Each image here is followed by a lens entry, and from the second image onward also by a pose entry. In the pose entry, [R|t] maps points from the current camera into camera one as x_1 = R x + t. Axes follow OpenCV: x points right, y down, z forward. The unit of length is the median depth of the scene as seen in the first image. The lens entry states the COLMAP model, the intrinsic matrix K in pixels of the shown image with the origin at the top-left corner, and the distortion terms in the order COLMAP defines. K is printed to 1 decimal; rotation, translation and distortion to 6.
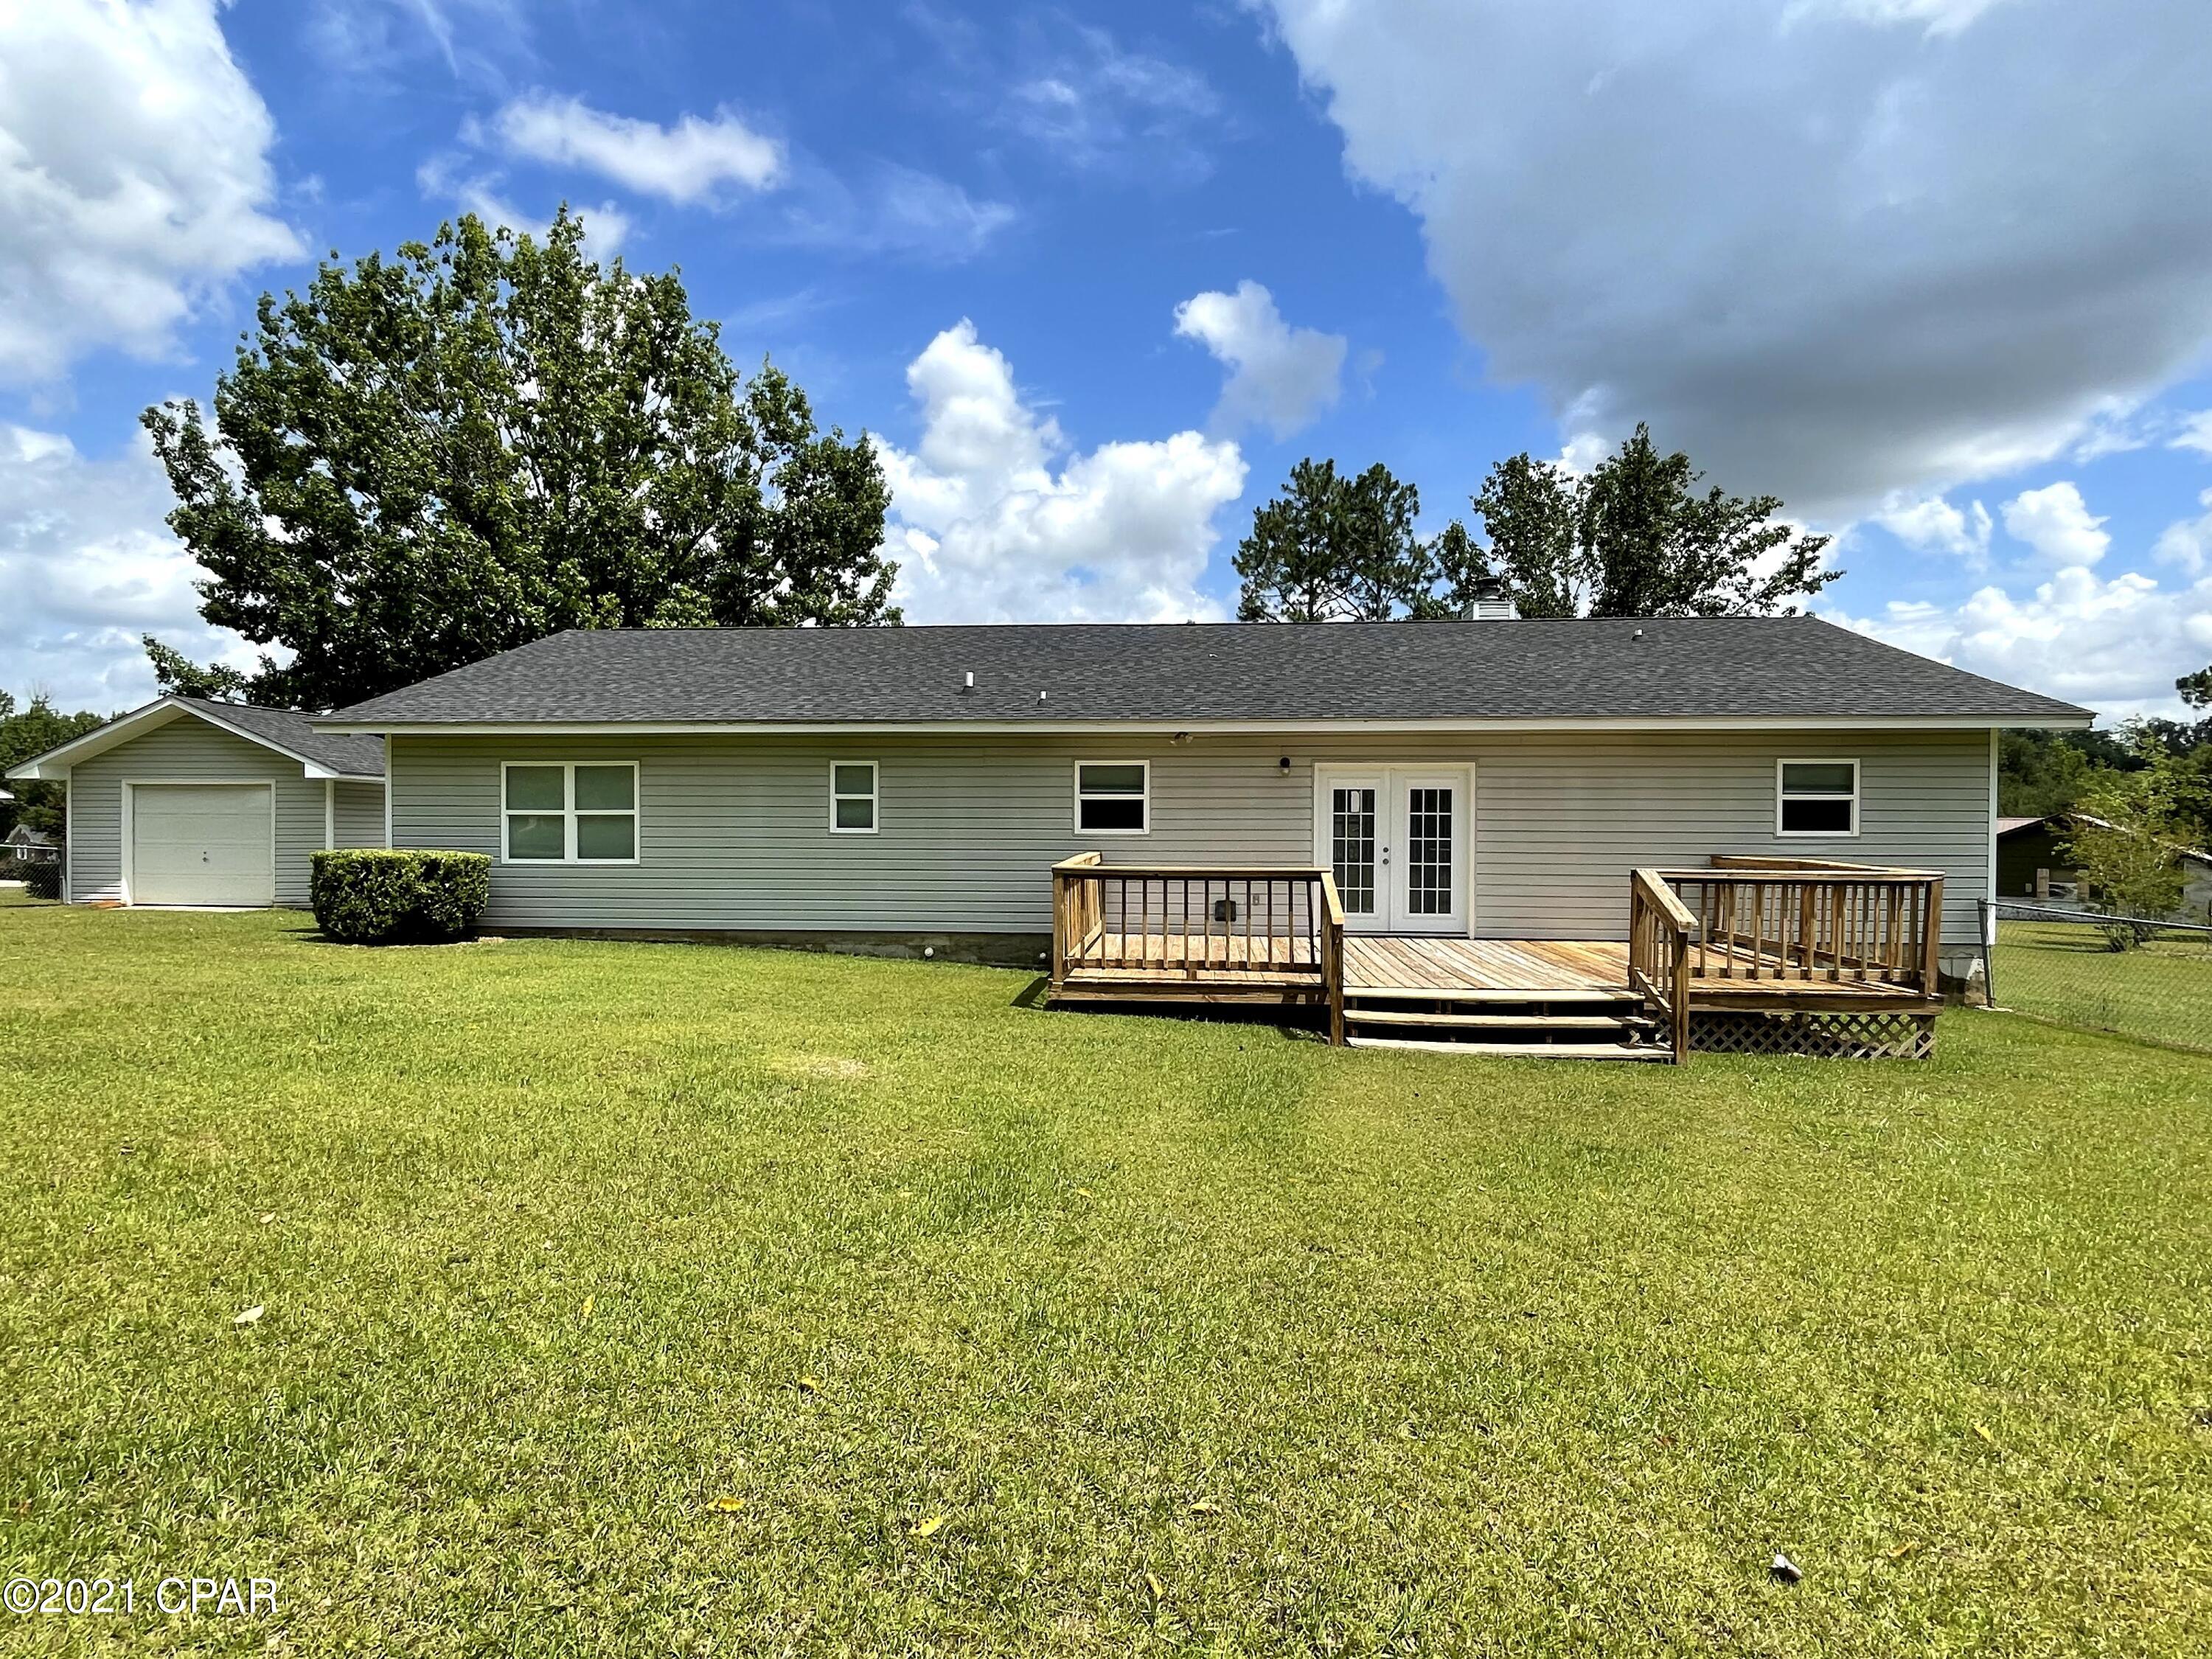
lens RADIAL K [[1188.7, 0, 1077.4], [0, 1188.7, 840.7], [0, 0, 1]] dist [-0.021583, -0.001393]
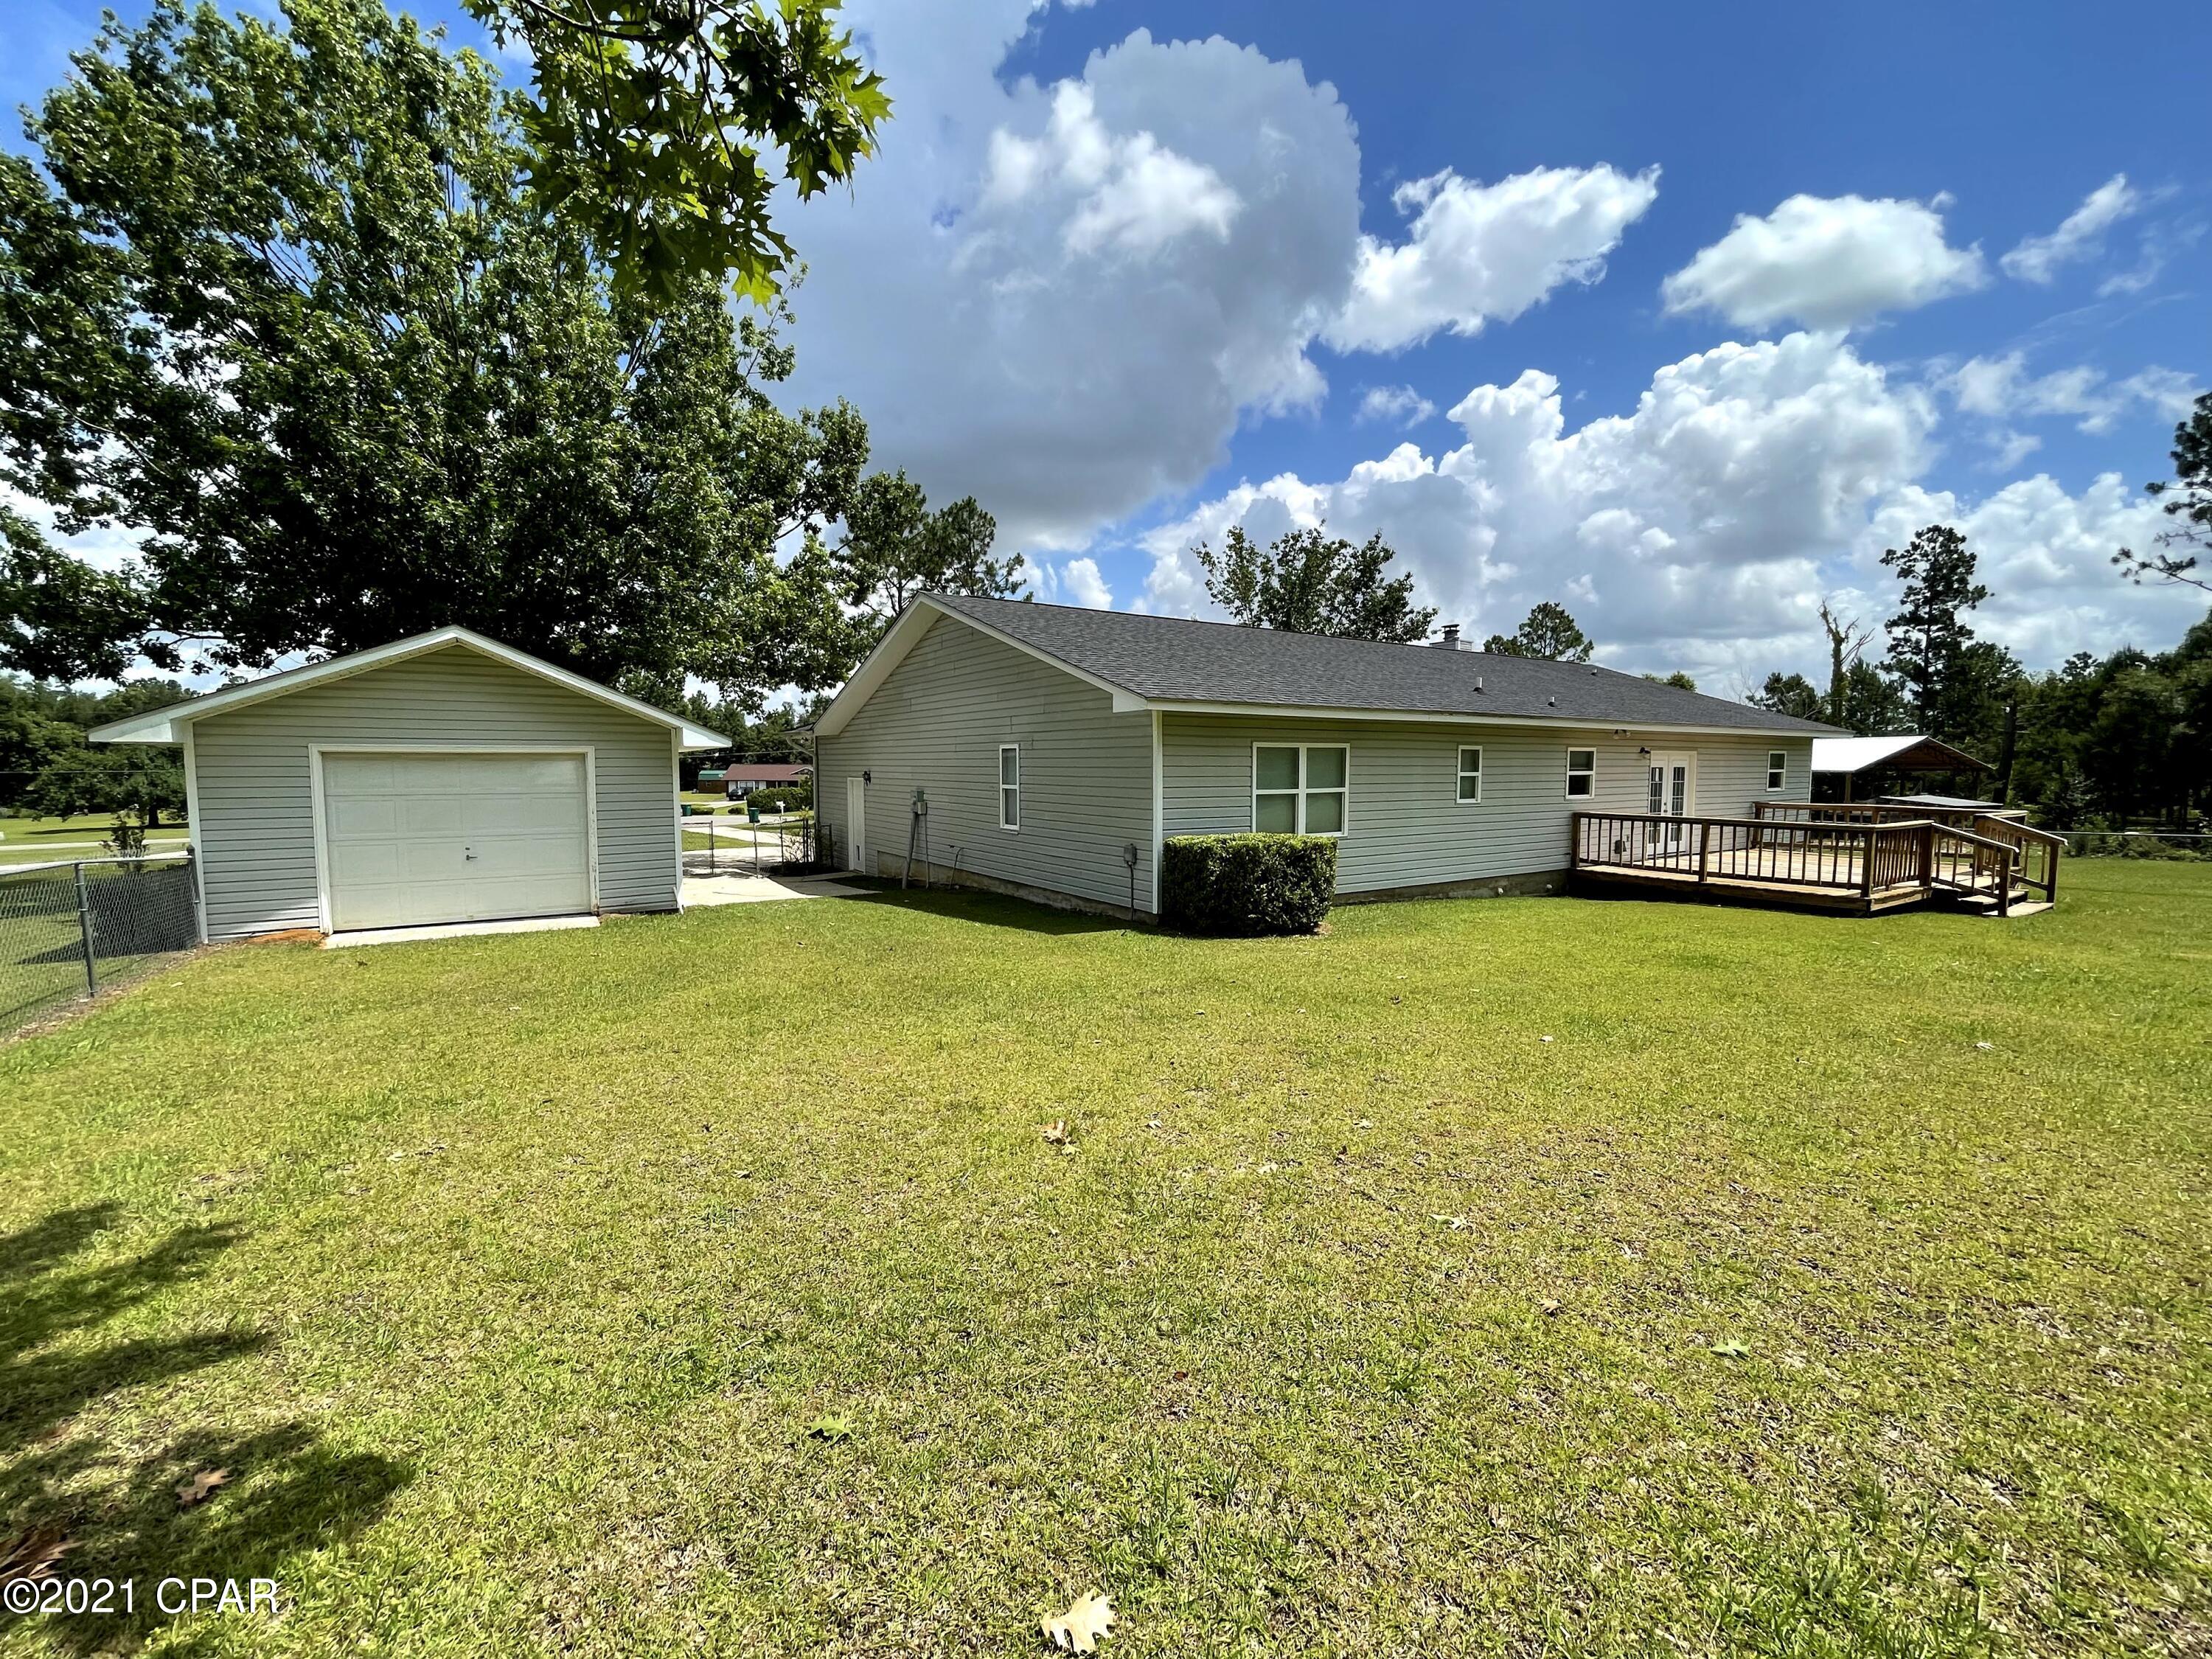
lens RADIAL K [[933.8, 0, 1072.6], [0, 933.8, 832.3], [0, 0, 1]] dist [-0.013576, 0.006476]
pose [[0.797058, -0.045497, 0.602186, -1.125929], [0.014586, 0.998317, 0.056121, -0.036863], [-0.603726, -0.035948, 0.796381, 0.463771]]
